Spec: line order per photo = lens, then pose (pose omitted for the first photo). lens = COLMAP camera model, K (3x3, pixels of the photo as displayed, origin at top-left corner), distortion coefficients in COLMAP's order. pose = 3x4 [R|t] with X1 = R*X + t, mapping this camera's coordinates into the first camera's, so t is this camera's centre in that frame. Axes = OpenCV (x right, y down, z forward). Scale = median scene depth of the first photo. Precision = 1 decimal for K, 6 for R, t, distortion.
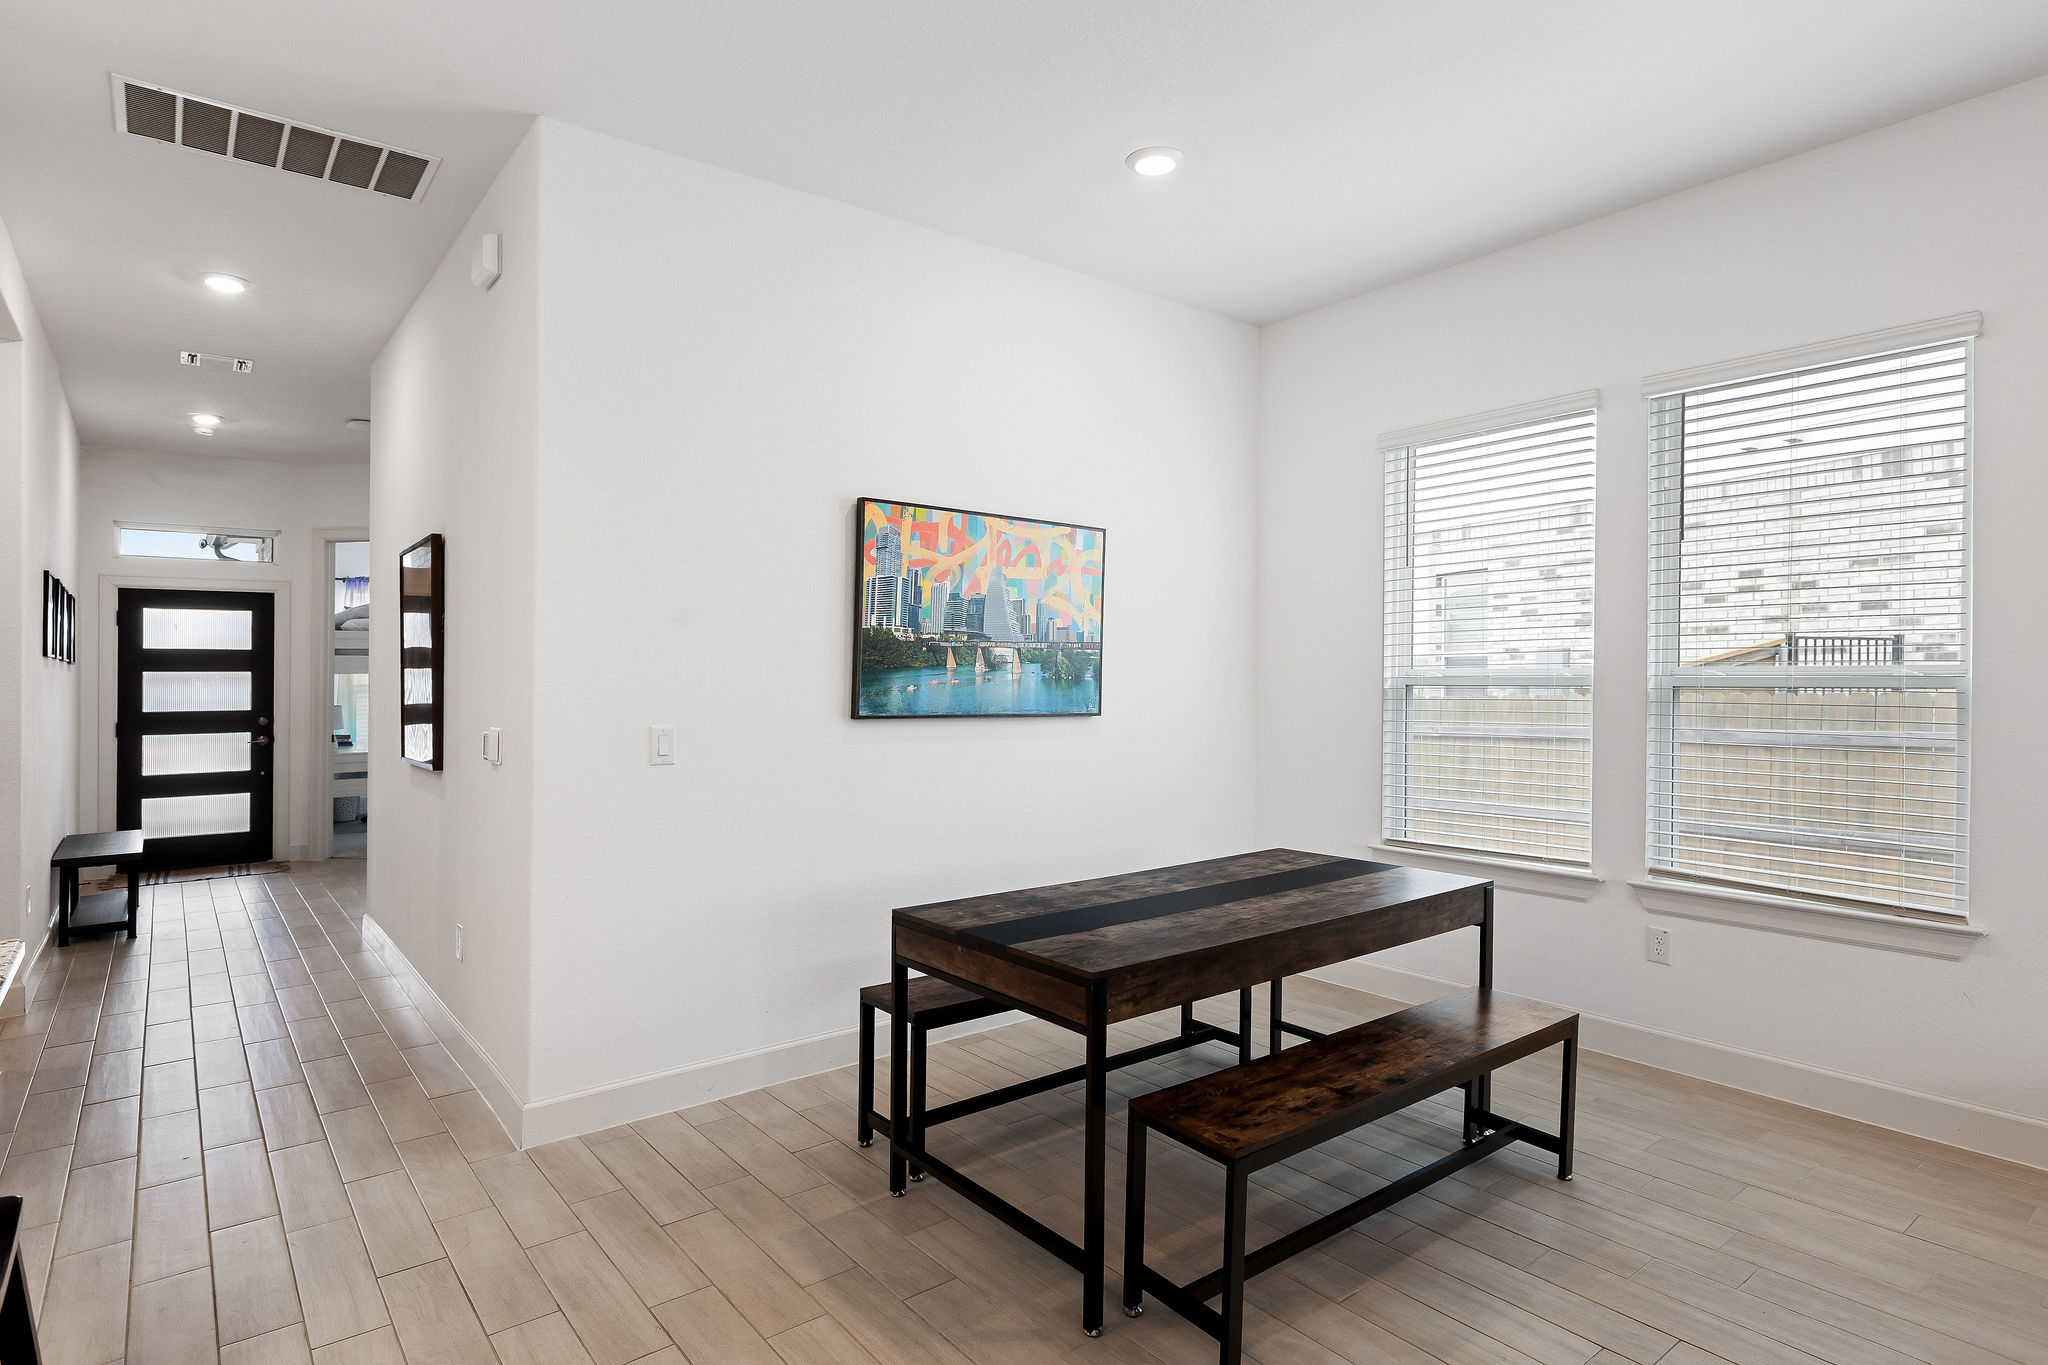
lens RADIAL K [[1086.2, 0, 1027.6], [0, 1086.2, 670.5], [0, 0, 1]] dist [0.004301, -0.001594]
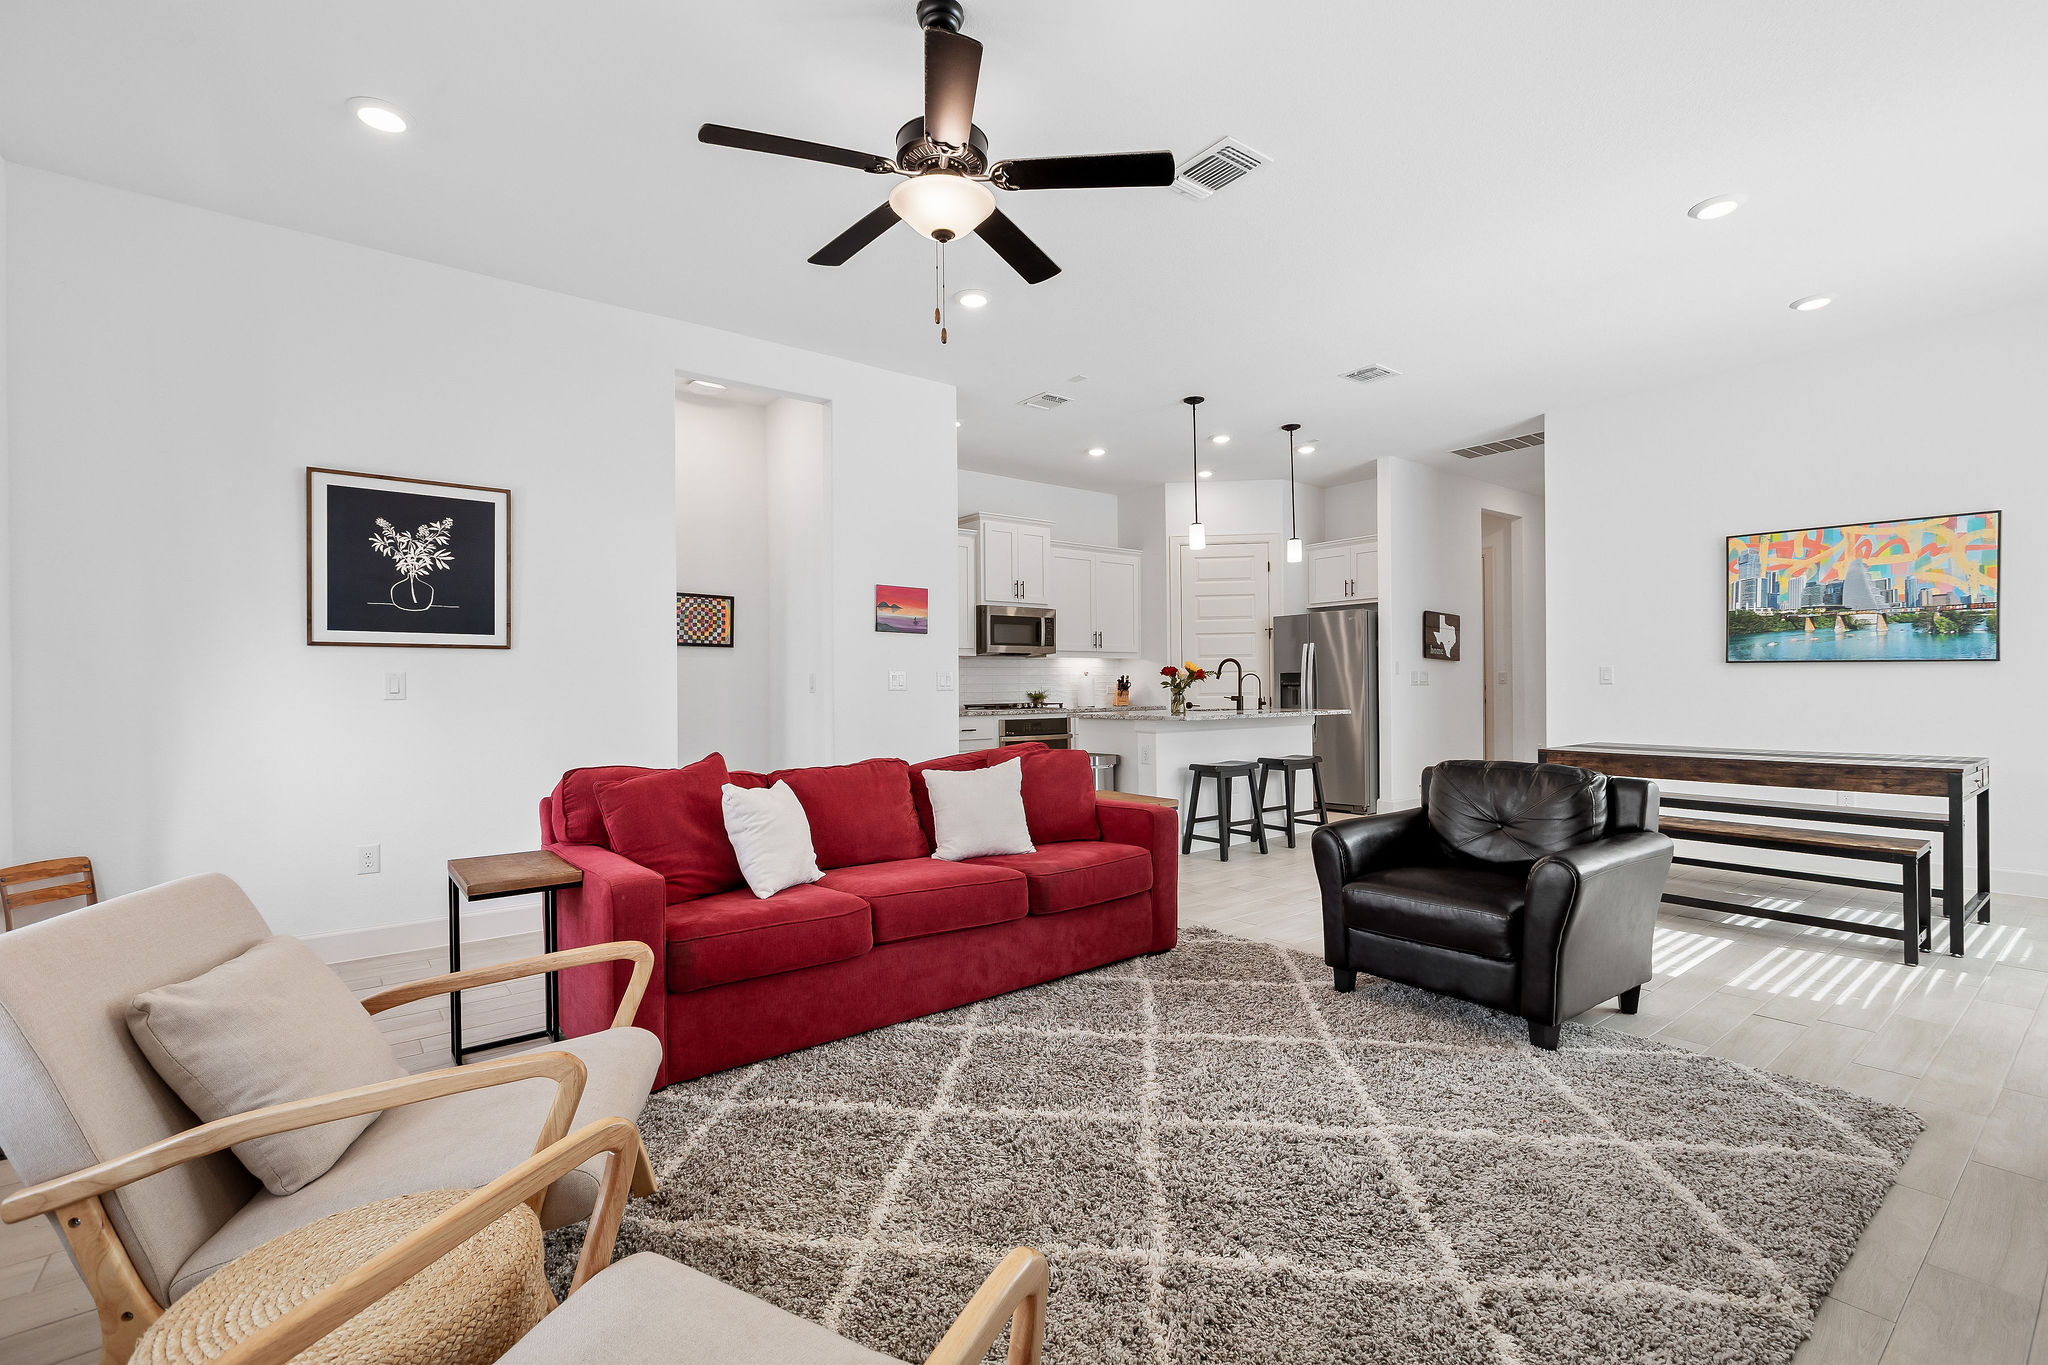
lens RADIAL K [[907.7, 0, 1030.4], [0, 907.7, 686.2], [0, 0, 1]] dist [0.000945, 0.000116]
pose [[0.001566, 0.006074, -0.999980, 1.212713], [0.013546, 0.999890, 0.006094, 0.053634], [0.999907, -0.013555, 0.001484, -0.120040]]
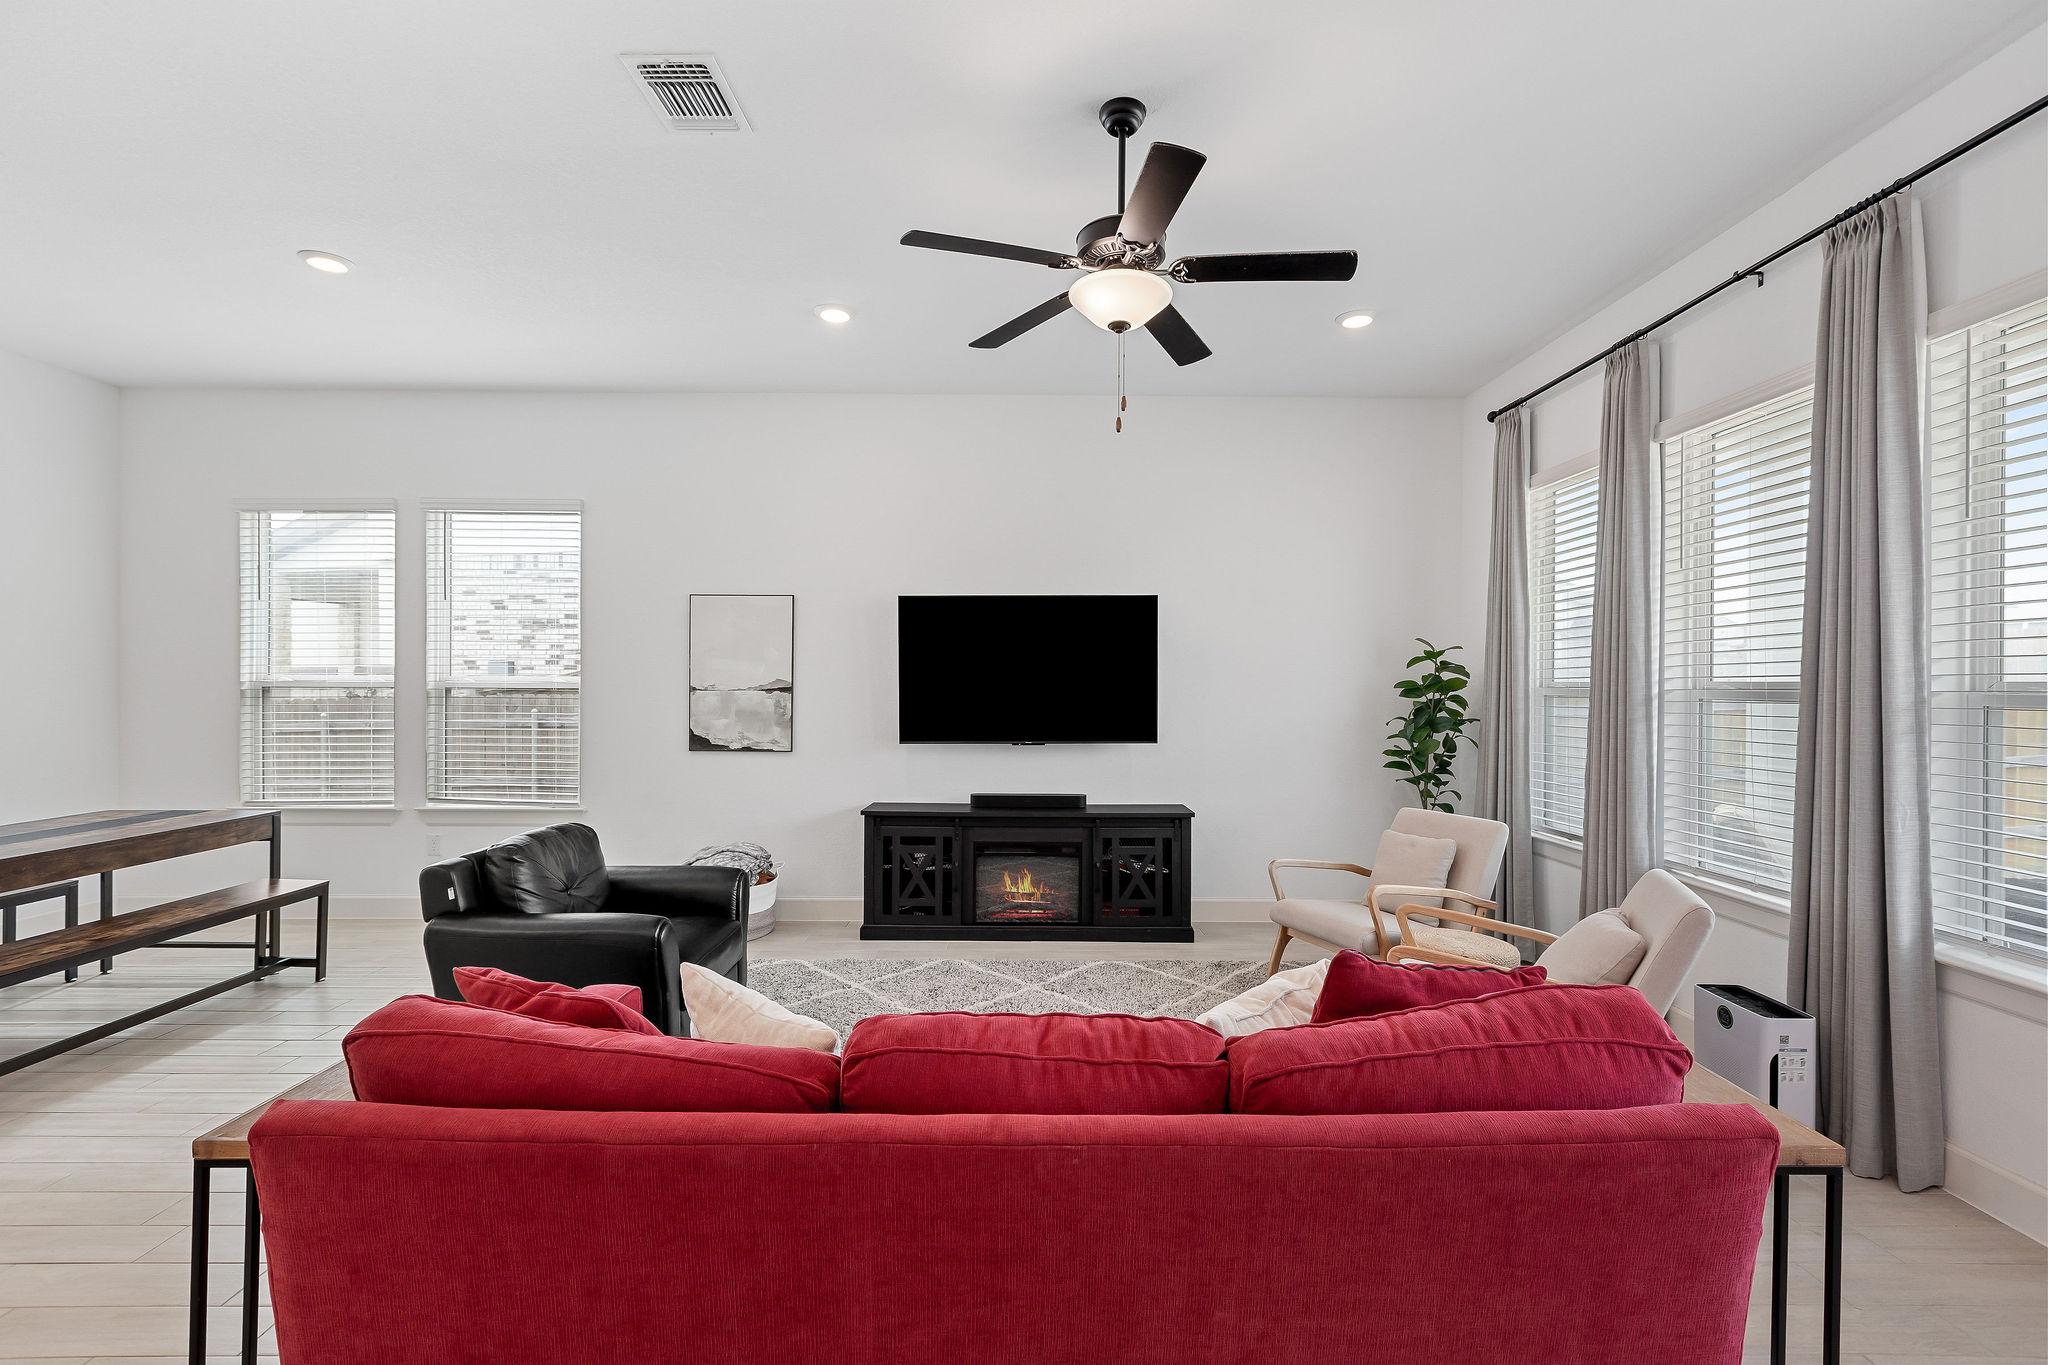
lens RADIAL K [[907.7, 0, 1031.4], [0, 907.7, 687.6], [0, 0, 1]] dist [0.000945, 0.000116]
pose [[0.614191, 0.005824, 0.789136, 0.047126], [-0.012341, 0.999921, 0.002226, 0.000379], [-0.789061, -0.011106, 0.614214, -0.520681]]
